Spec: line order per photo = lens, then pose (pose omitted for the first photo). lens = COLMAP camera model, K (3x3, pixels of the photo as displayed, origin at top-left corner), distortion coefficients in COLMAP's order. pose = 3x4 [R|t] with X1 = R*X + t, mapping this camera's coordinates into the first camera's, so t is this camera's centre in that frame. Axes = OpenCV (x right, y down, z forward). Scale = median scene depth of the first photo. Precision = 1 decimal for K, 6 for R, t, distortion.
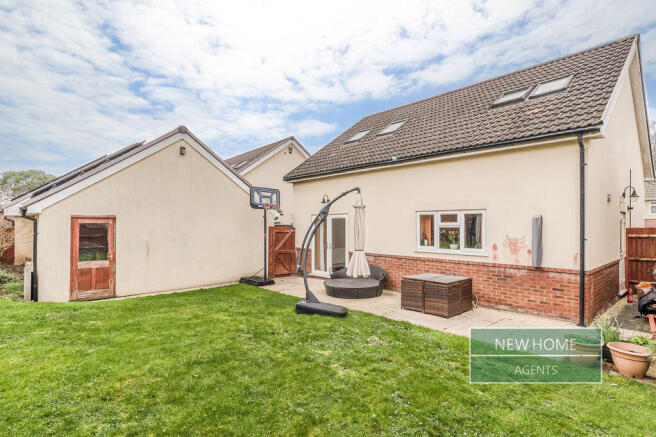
lens RADIAL K [[345.3, 0, 331.9], [0, 345.3, 222.5], [0, 0, 1]] dist [0.004776, -0.001351]
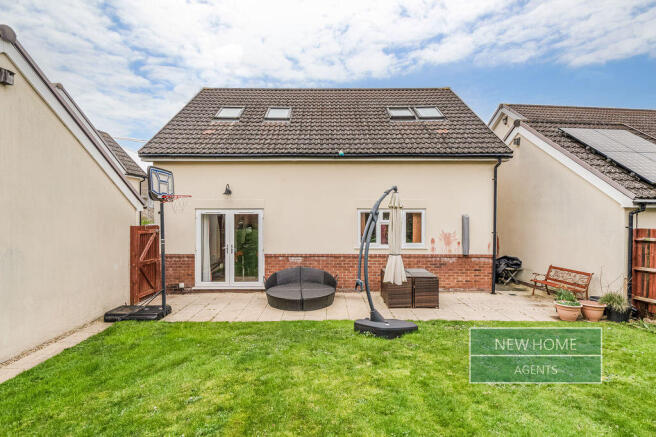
lens RADIAL K [[345.3, 0, 329.3], [0, 345.3, 215.4], [0, 0, 1]] dist [0.004776, -0.001351]
pose [[0.685402, -0.006642, 0.728135, -0.652491], [-0.005533, 0.999882, 0.014330, -0.032233], [-0.728144, -0.013850, 0.685284, 0.453262]]
